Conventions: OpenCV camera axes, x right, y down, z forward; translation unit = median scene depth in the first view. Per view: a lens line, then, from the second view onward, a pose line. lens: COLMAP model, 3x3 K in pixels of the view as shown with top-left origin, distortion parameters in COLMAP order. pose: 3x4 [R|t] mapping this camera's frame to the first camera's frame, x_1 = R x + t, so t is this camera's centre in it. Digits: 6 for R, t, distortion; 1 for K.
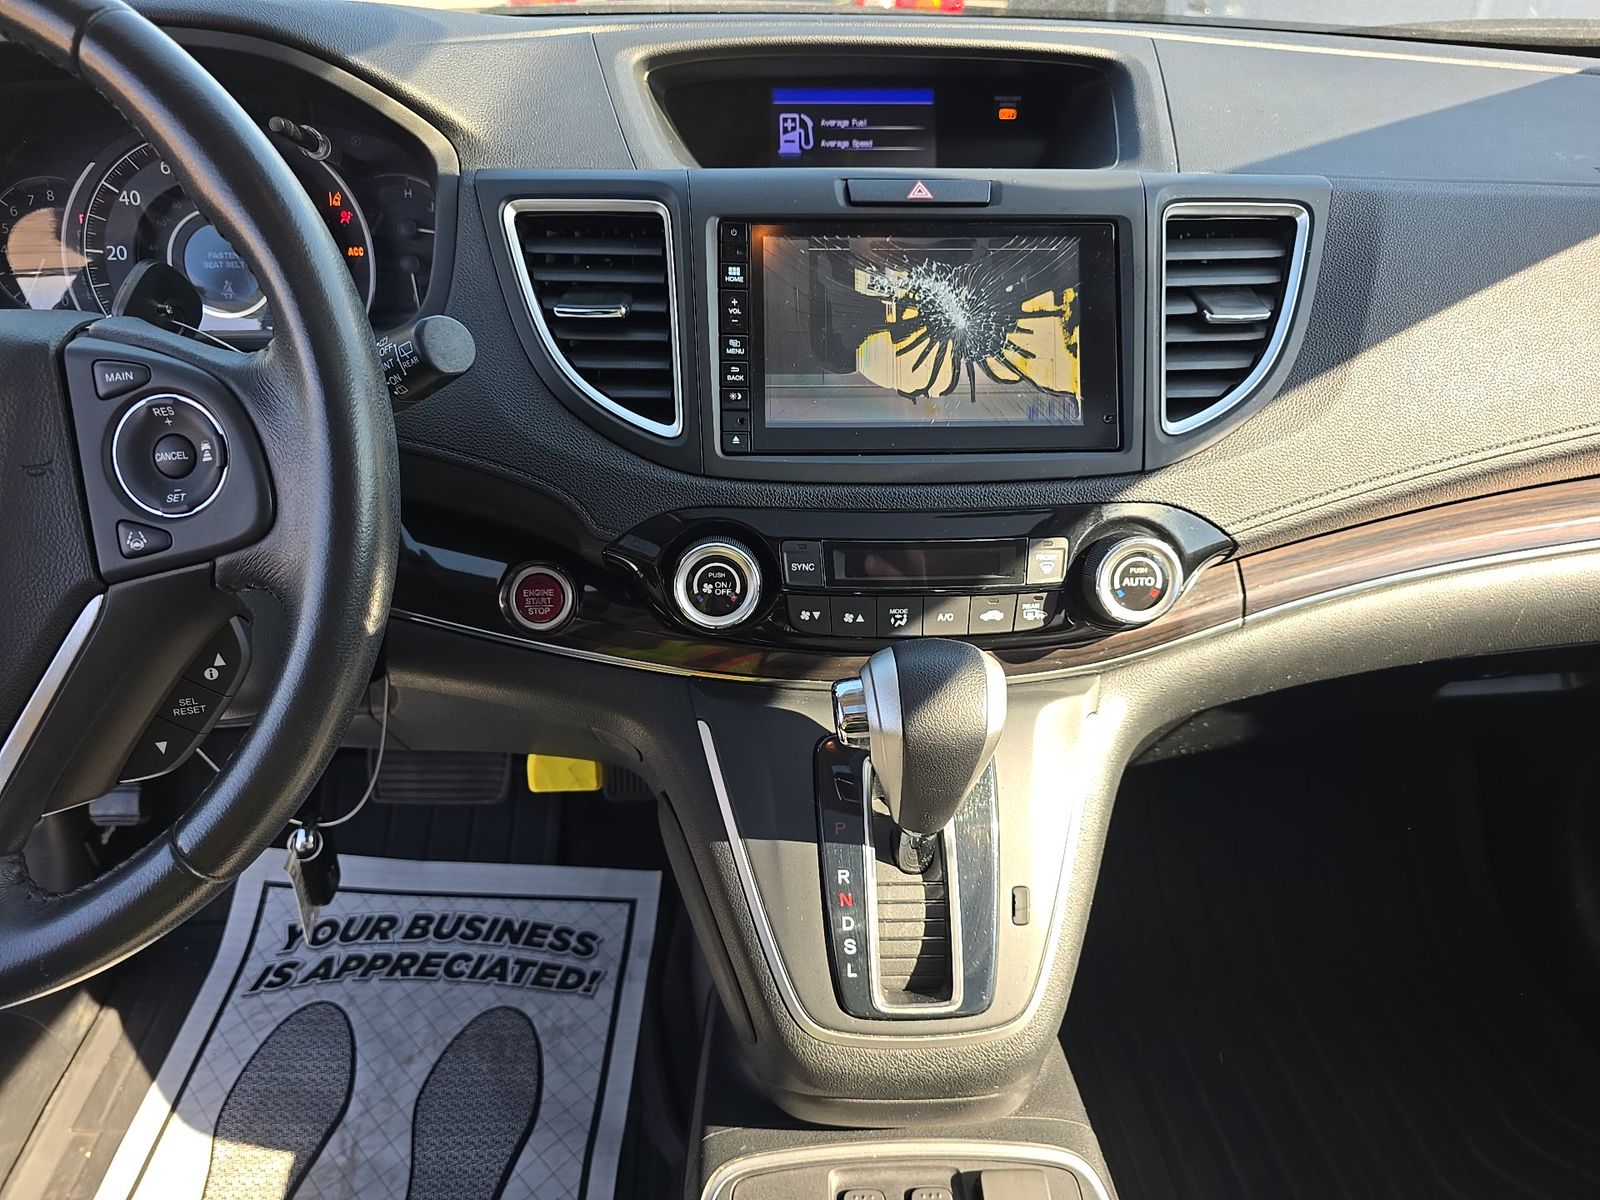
lens RADIAL K [[1091.5, 0, 800.0], [0, 1091.5, 600.0], [0, 0, 1]] dist [0.043938, -0.031265]
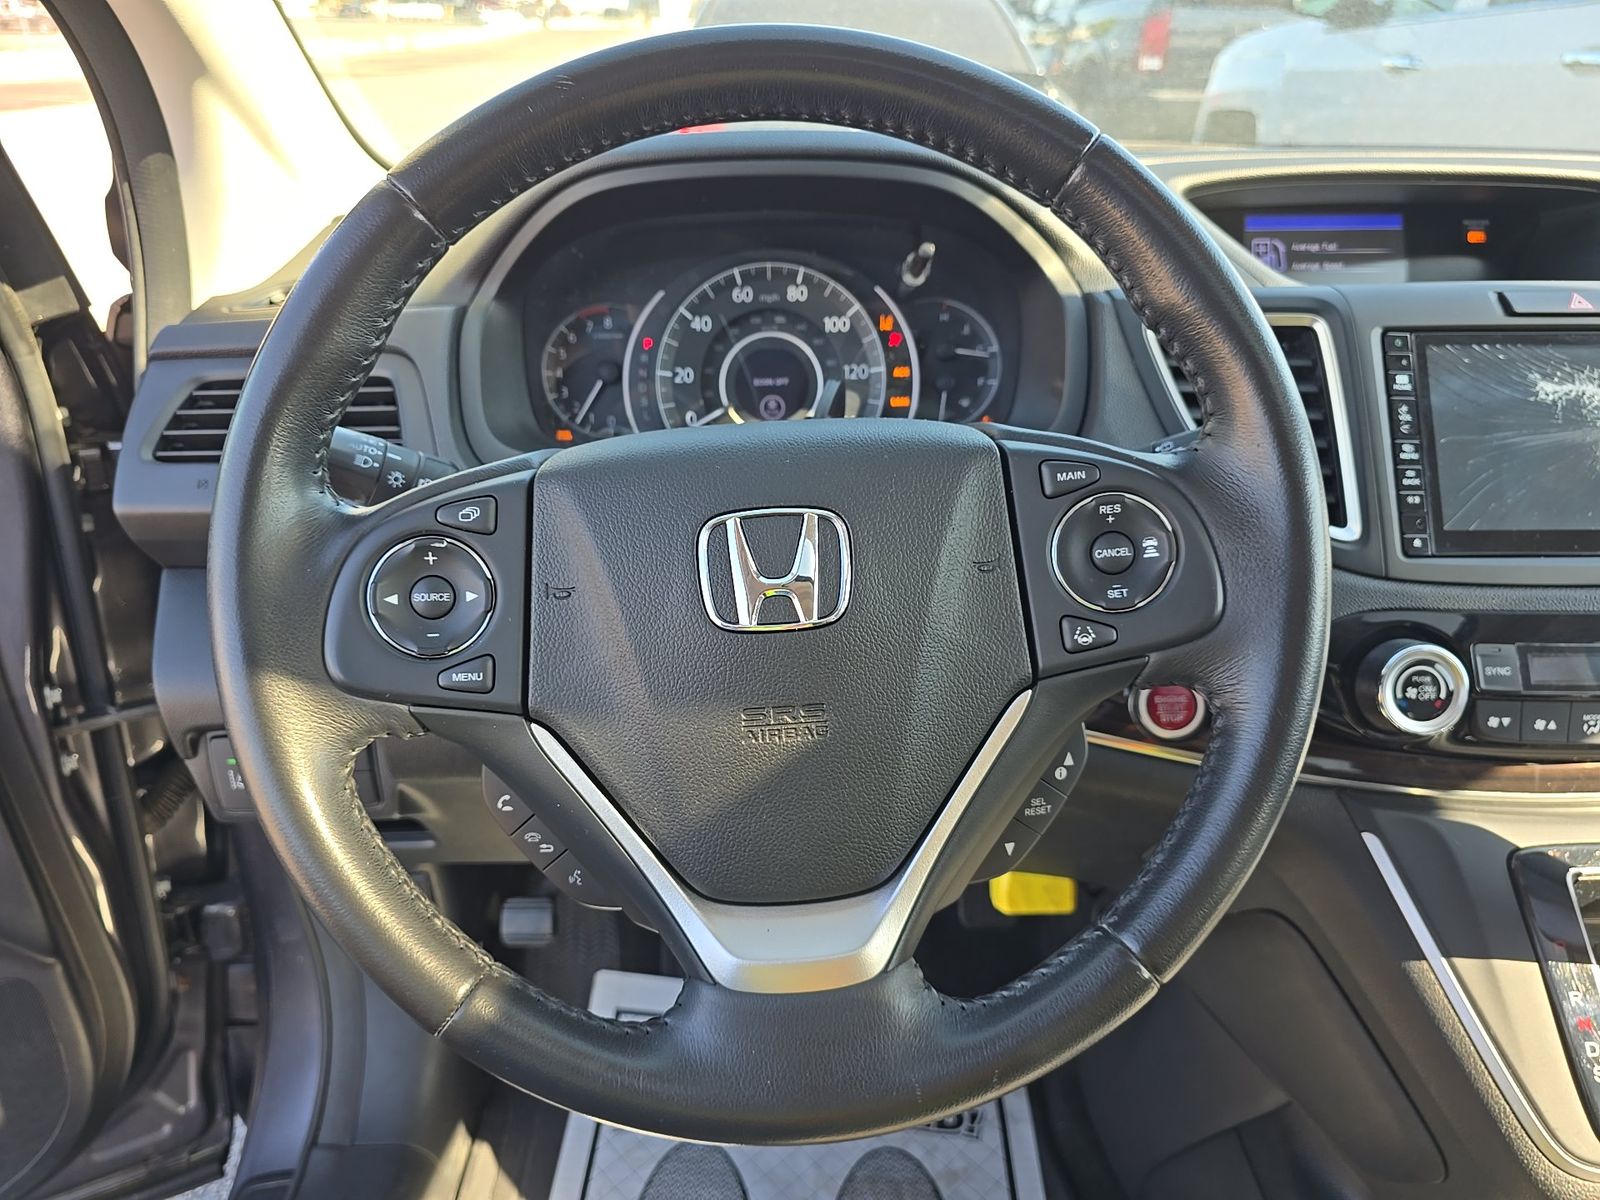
lens RADIAL K [[1096.1, 0, 800.0], [0, 1096.1, 600.0], [0, 0, 1]] dist [0.044081, -0.048562]
pose [[0.999616, -0.002089, -0.027623, -0.586709], [-0.001126, 0.993264, -0.115866, 0.021496], [0.027679, 0.115852, 0.992881, -0.005335]]
